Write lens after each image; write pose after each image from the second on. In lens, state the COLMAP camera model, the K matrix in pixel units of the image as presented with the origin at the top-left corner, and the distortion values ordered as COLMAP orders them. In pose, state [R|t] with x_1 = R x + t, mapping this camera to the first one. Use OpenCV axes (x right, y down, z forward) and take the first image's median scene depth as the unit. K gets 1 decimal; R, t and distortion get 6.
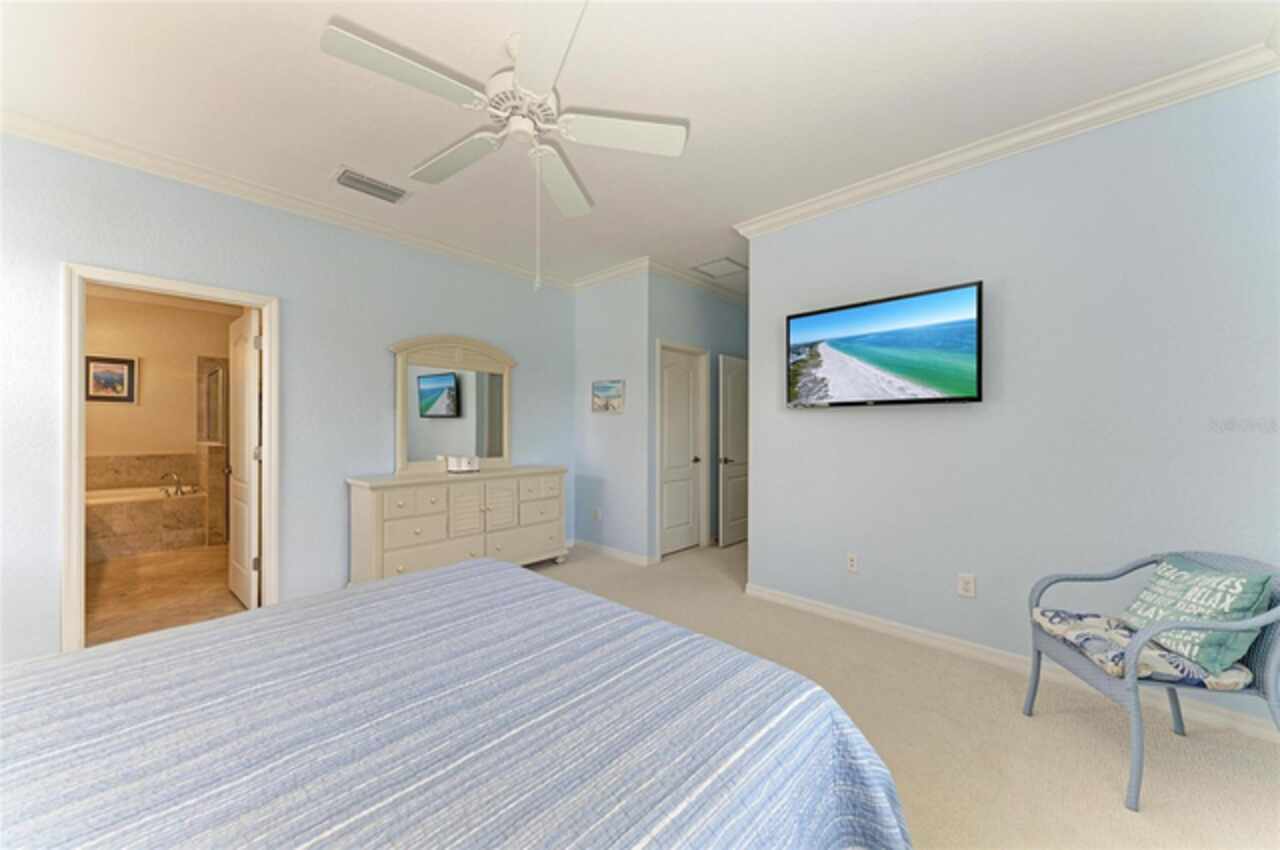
lens RADIAL K [[453.2, 0, 640.0], [0, 453.2, 425.0], [0, 0, 1]] dist [0.009636, -0.000226]
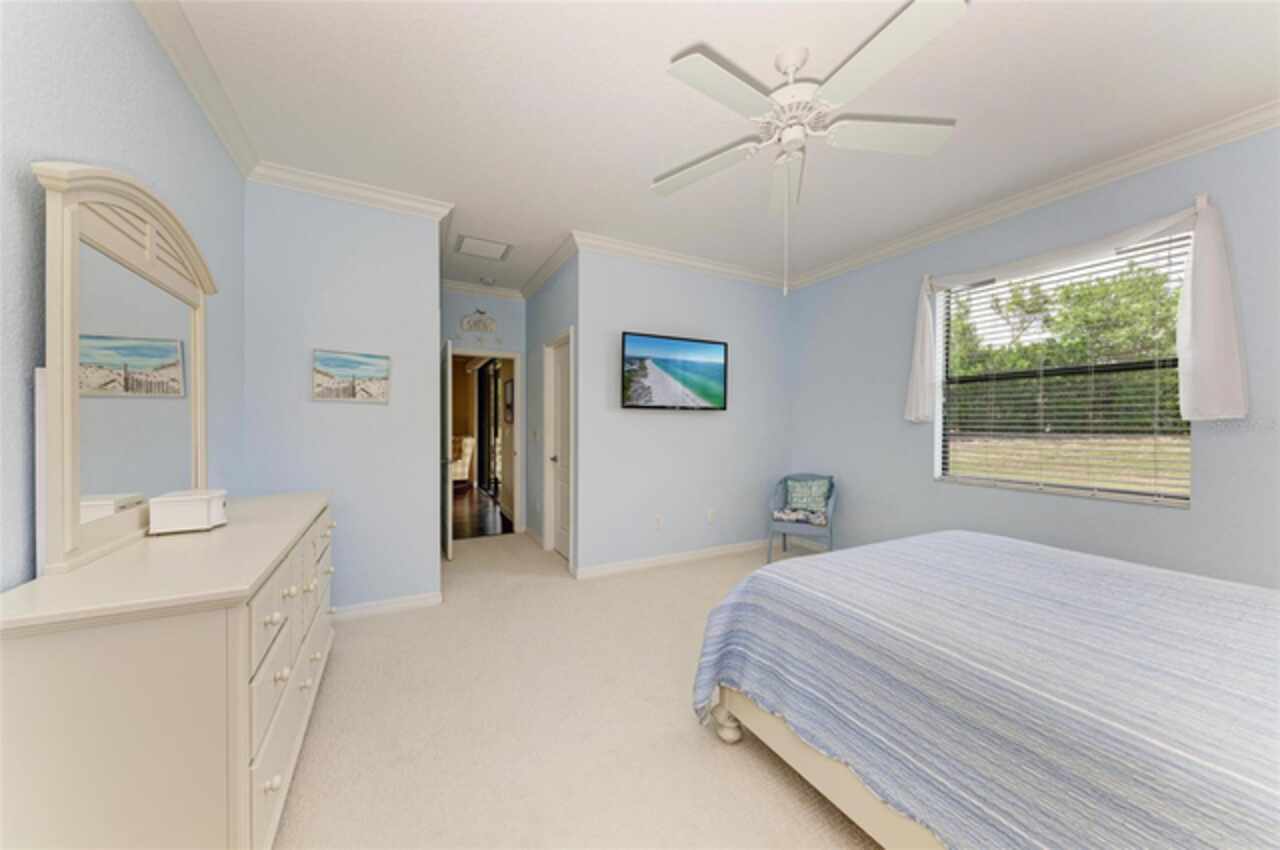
lens RADIAL K [[453.2, 0, 640.0], [0, 453.2, 425.0], [0, 0, 1]] dist [0.009636, -0.000226]
pose [[0.332680, -0.002901, 0.943035, -0.810996], [-0.008366, 0.999947, 0.006028, -0.000325], [-0.943003, -0.009895, 0.332638, 0.575222]]
